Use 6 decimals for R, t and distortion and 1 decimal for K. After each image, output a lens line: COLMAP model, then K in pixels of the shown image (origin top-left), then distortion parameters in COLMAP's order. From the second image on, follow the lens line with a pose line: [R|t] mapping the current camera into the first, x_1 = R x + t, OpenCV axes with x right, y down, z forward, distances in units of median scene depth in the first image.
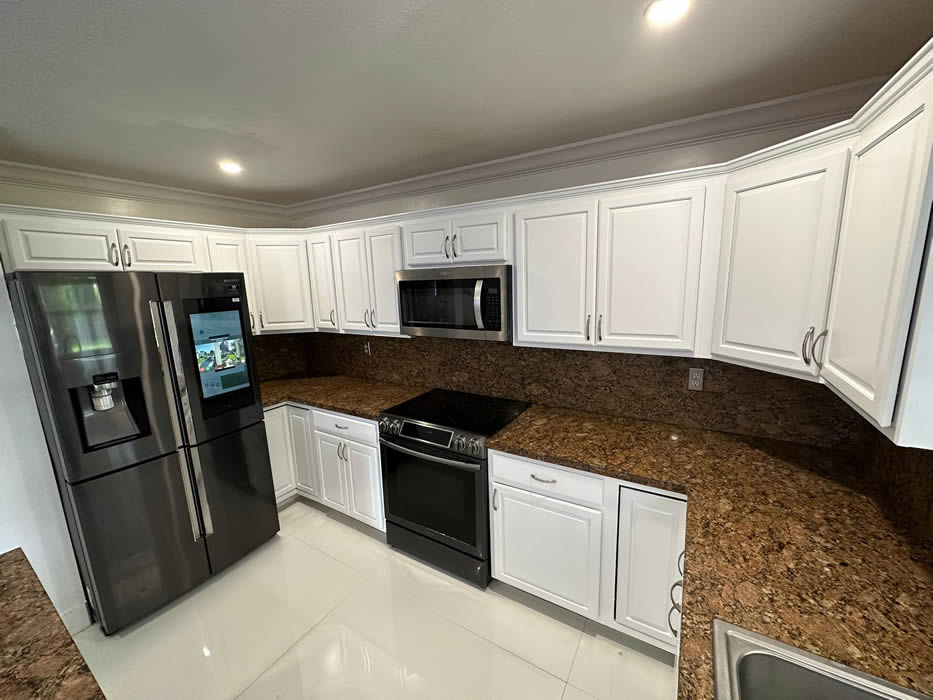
lens RADIAL K [[381.2, 0, 463.8], [0, 381.2, 352.9], [0, 0, 1]] dist [-0.008960, -0.000240]
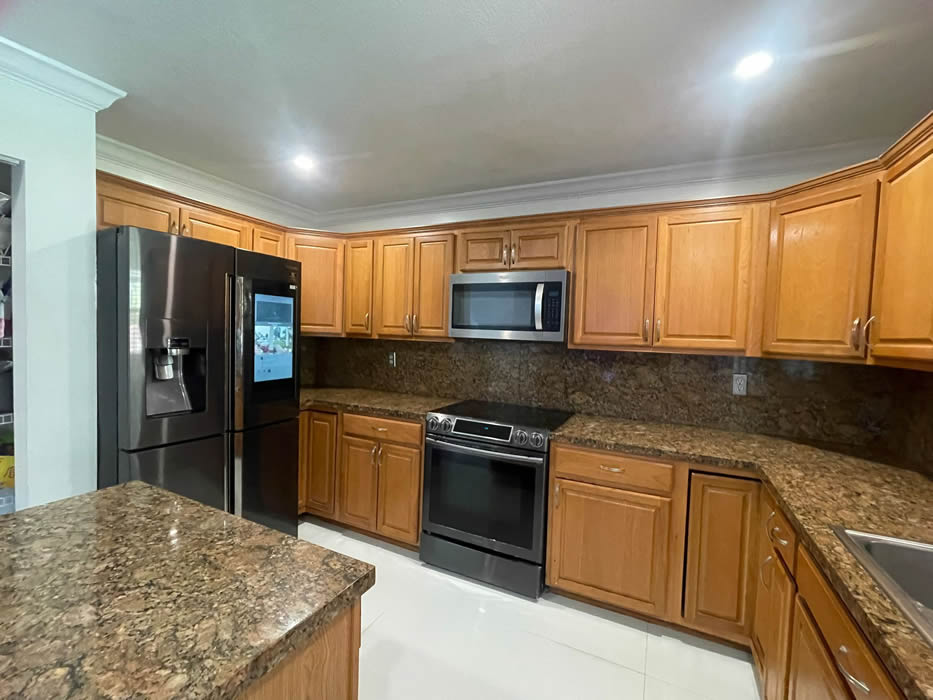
lens RADIAL K [[420.9, 0, 464.3], [0, 420.9, 348.2], [0, 0, 1]] dist [-0.004353, -0.000959]
pose [[0.994097, 0.061761, 0.089198, -0.258226], [-0.048101, 0.987832, -0.147902, 0.166770], [-0.097248, 0.142738, 0.984971, -0.106379]]
